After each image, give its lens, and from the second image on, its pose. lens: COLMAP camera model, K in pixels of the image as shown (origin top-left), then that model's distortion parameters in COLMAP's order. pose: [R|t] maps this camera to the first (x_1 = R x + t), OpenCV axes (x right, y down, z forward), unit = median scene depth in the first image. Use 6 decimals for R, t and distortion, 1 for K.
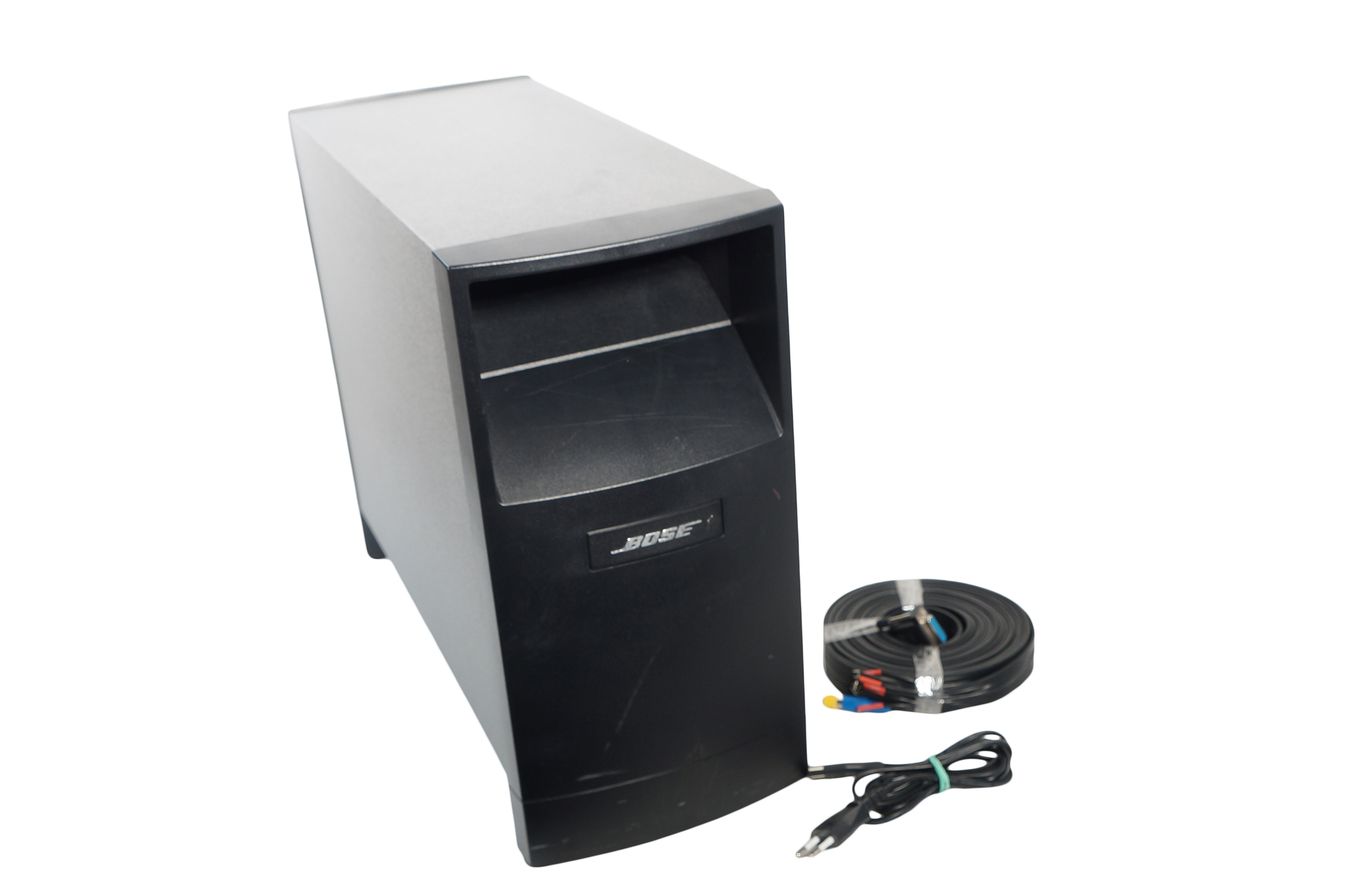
lens RADIAL K [[1517.5, 0, 674.5], [0, 1517.5, 447.5], [0, 0, 1]] dist [-0.018934, -0.008512]
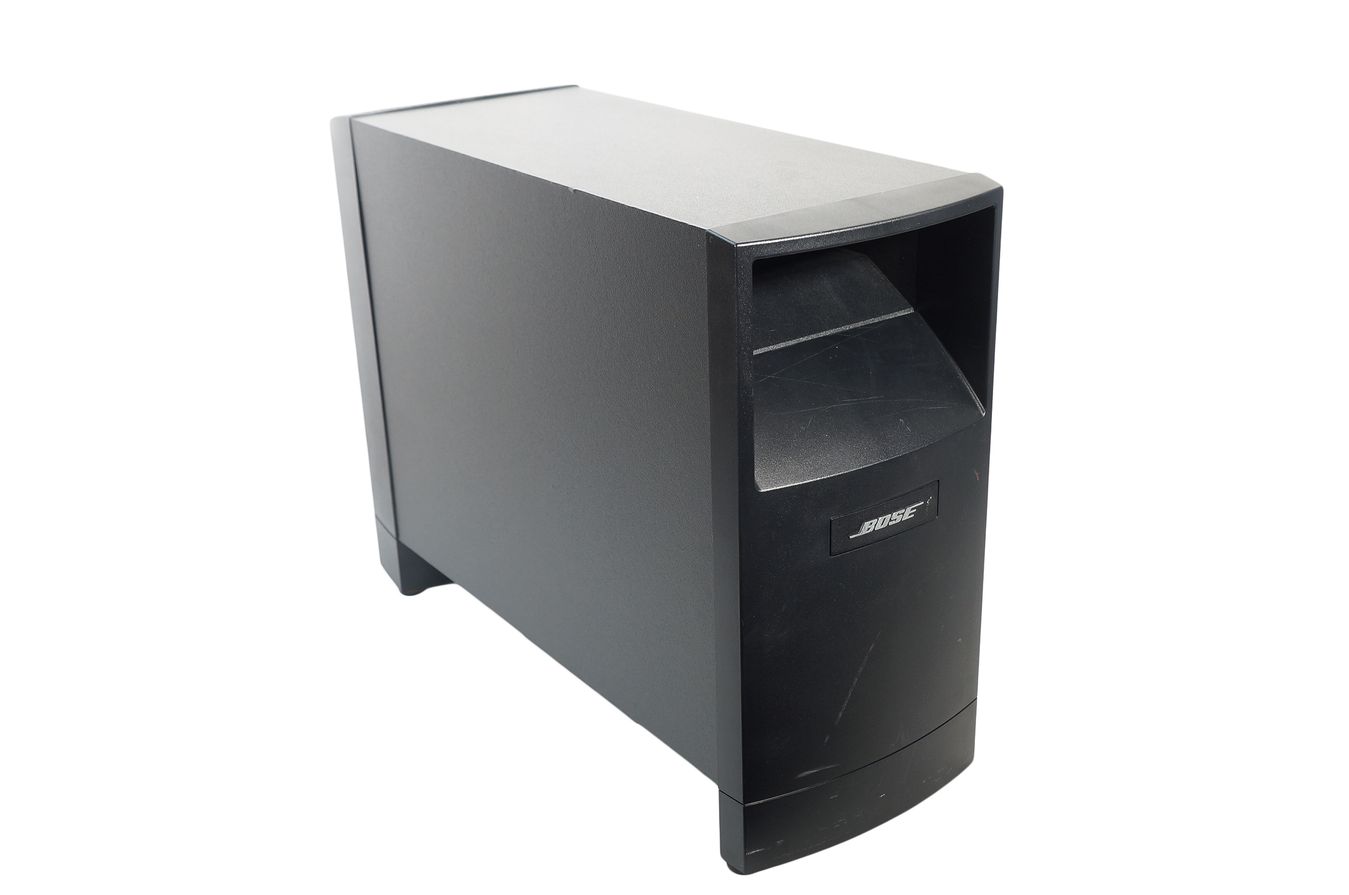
lens RADIAL K [[1506.3, 0, 674.5], [0, 1506.3, 447.5], [0, 0, 1]] dist [0.018709, 0.007465]
pose [[0.973913, -0.040809, 0.223224, -0.365263], [0.050503, 0.998005, -0.037888, 0.041565], [-0.221232, 0.048173, 0.974031, 0.062568]]
